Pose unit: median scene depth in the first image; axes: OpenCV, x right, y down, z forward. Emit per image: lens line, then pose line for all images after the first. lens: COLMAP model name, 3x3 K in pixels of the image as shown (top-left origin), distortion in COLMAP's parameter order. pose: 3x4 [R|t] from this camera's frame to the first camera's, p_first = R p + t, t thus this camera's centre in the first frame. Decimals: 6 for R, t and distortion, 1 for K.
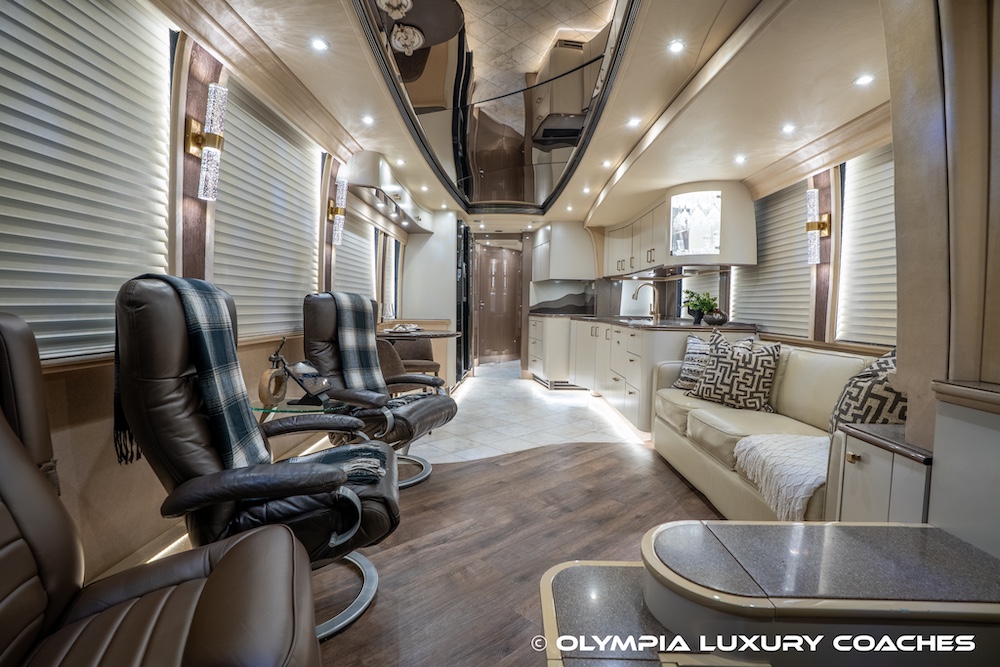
lens RADIAL K [[466.7, 0, 500.6], [0, 466.7, 327.8], [0, 0, 1]] dist [-0.070752, 0.028993]
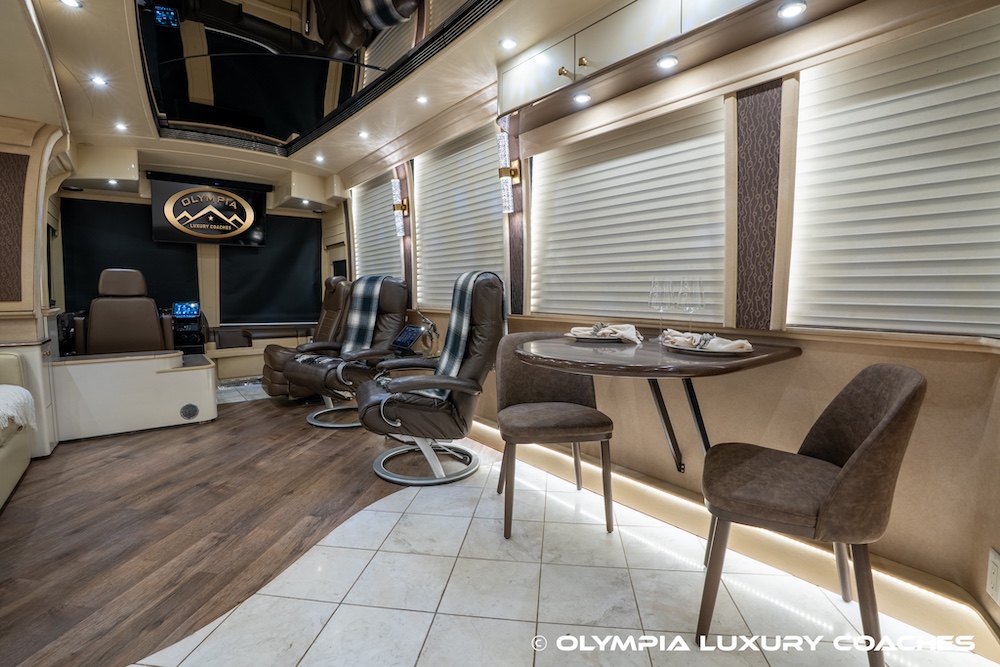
lens RADIAL K [[466.7, 0, 500.6], [0, 466.7, 327.8], [0, 0, 1]] dist [-0.070752, 0.028993]
pose [[-0.771823, 0.031493, -0.635058, 0.208518], [-0.044282, 0.993685, 0.103097, -0.061352], [0.634294, 0.107694, -0.765554, 1.731765]]
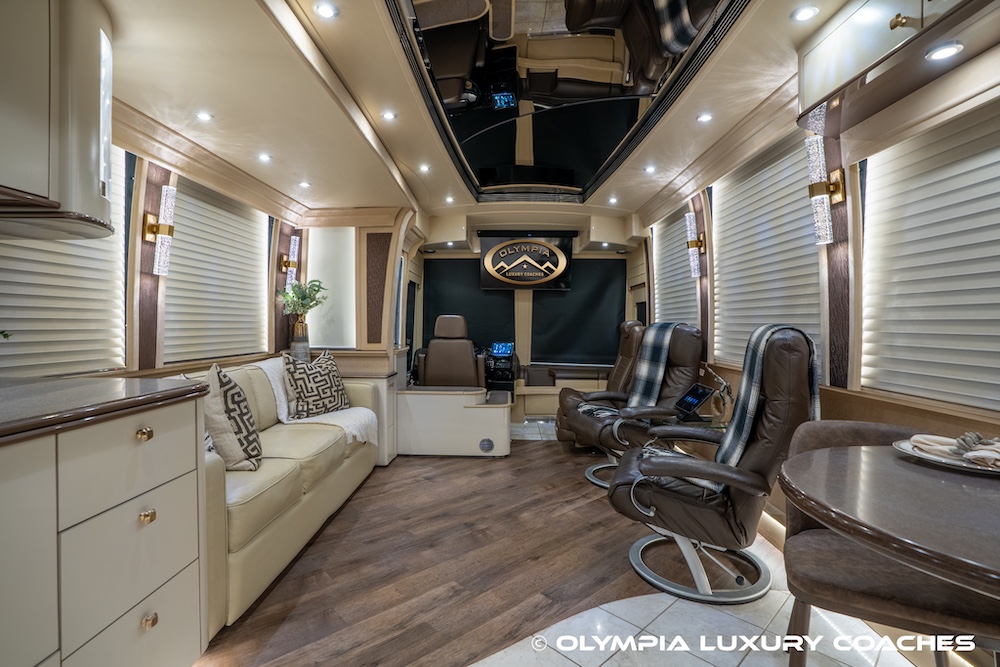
lens RADIAL K [[477.9, 0, 500.2], [0, 477.9, 328.0], [0, 0, 1]] dist [-0.074546, 0.031727]
pose [[-0.999679, -0.025163, -0.002910, 0.069018], [-0.025289, 0.998017, 0.057643, -0.099703], [0.001454, 0.057698, -0.998333, 1.675651]]
